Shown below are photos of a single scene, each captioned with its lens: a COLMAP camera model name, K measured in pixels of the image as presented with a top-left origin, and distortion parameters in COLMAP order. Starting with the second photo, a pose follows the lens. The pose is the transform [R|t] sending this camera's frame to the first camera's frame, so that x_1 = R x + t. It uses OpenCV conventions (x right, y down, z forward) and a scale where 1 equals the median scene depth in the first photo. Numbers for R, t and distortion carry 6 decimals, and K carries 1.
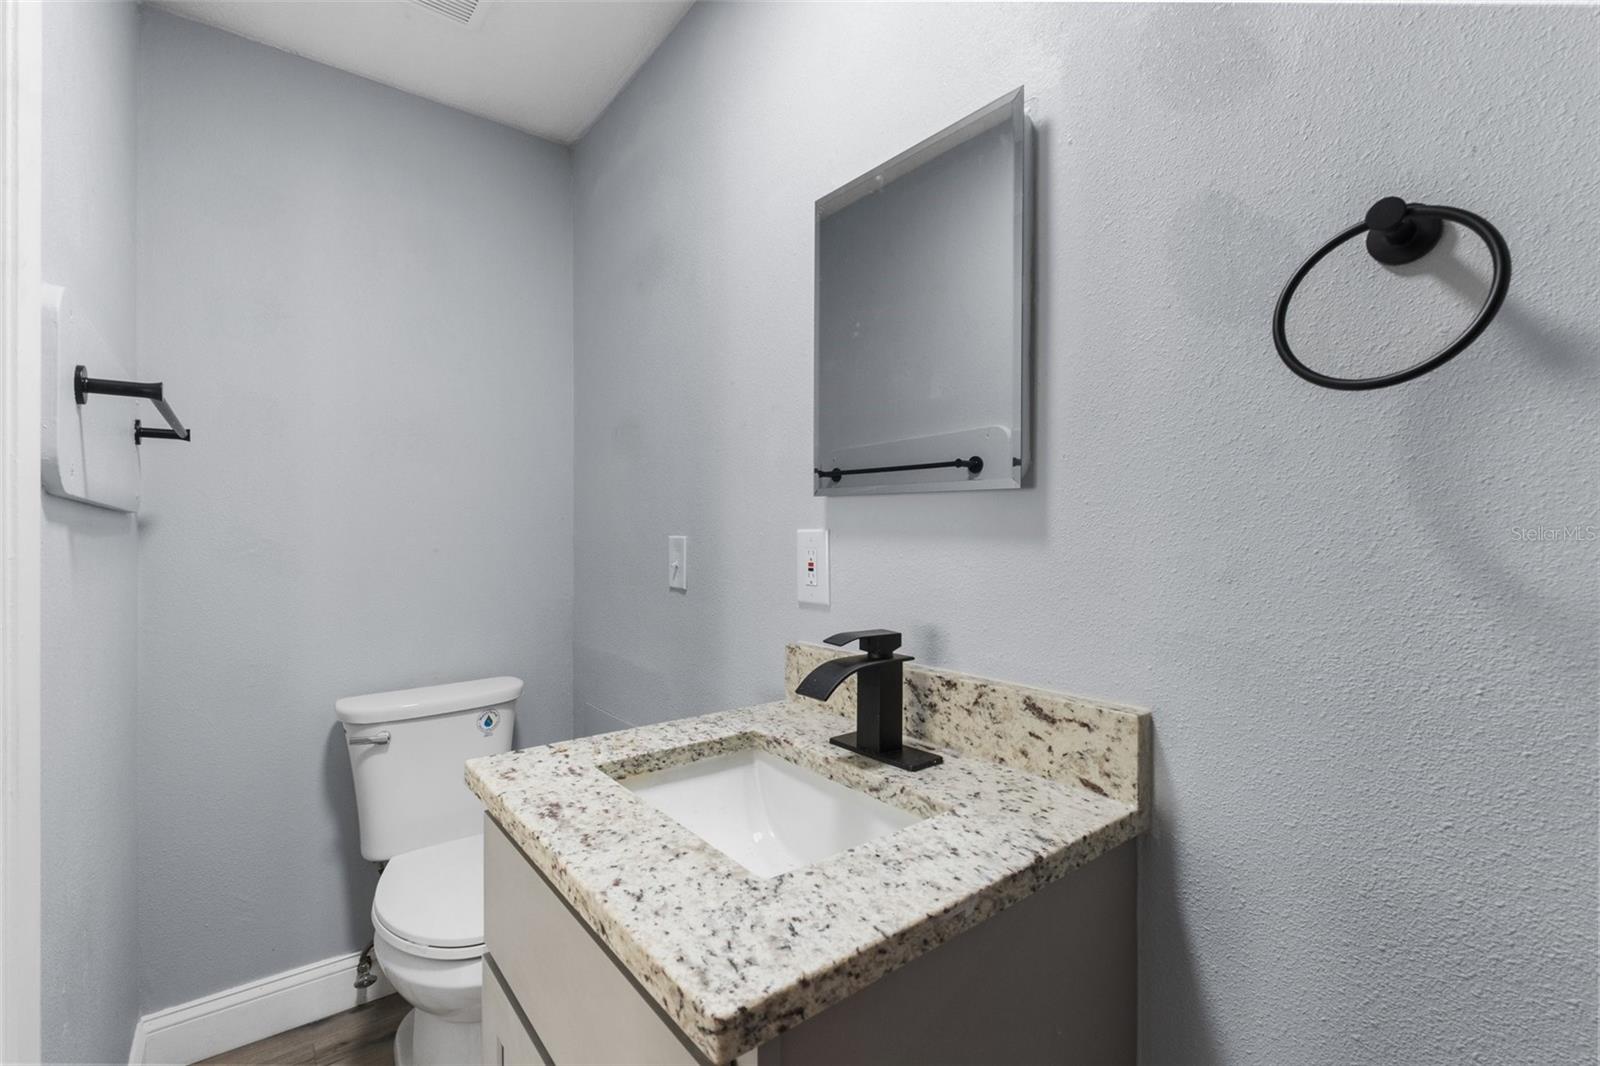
lens RADIAL K [[697.9, 0, 789.6], [0, 697.9, 530.5], [0, 0, 1]] dist [0.005405, -0.003999]
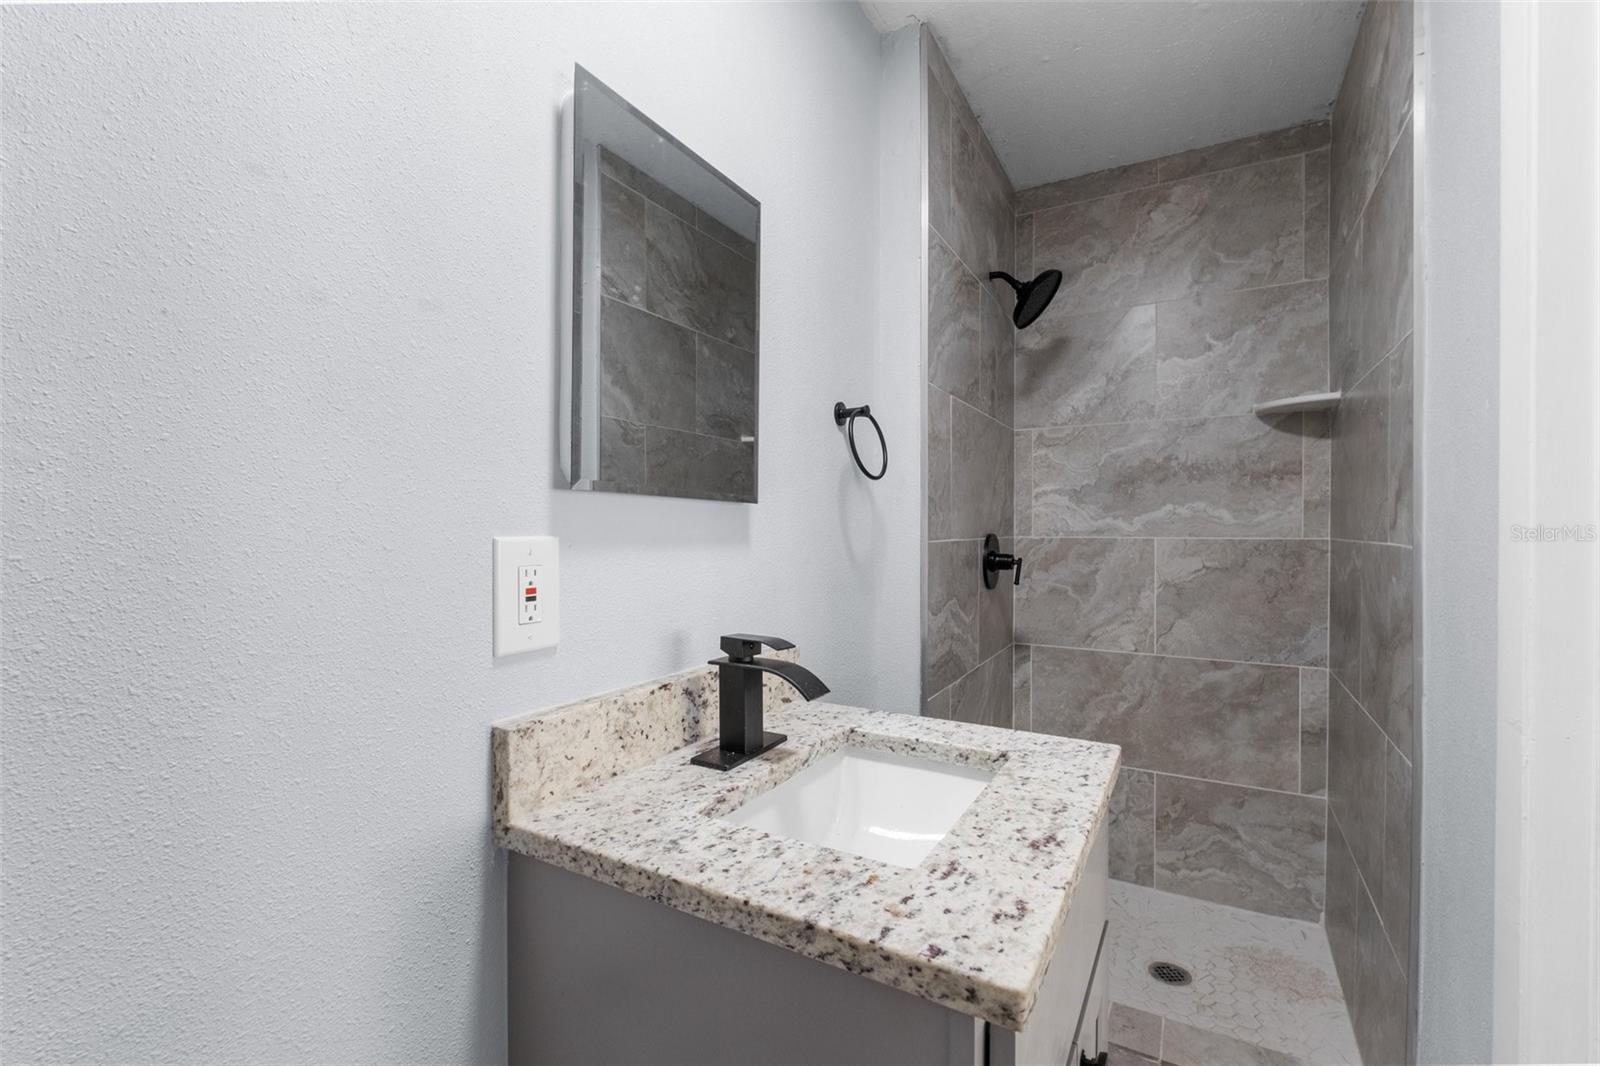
lens RADIAL K [[697.9, 0, 790.6], [0, 697.9, 533.8], [0, 0, 1]] dist [0.005405, -0.003999]
pose [[-0.361715, -0.004809, 0.932276, -0.897640], [0.000163, 0.999986, 0.005221, -0.010260], [-0.932289, 0.002040, -0.361709, 1.371869]]
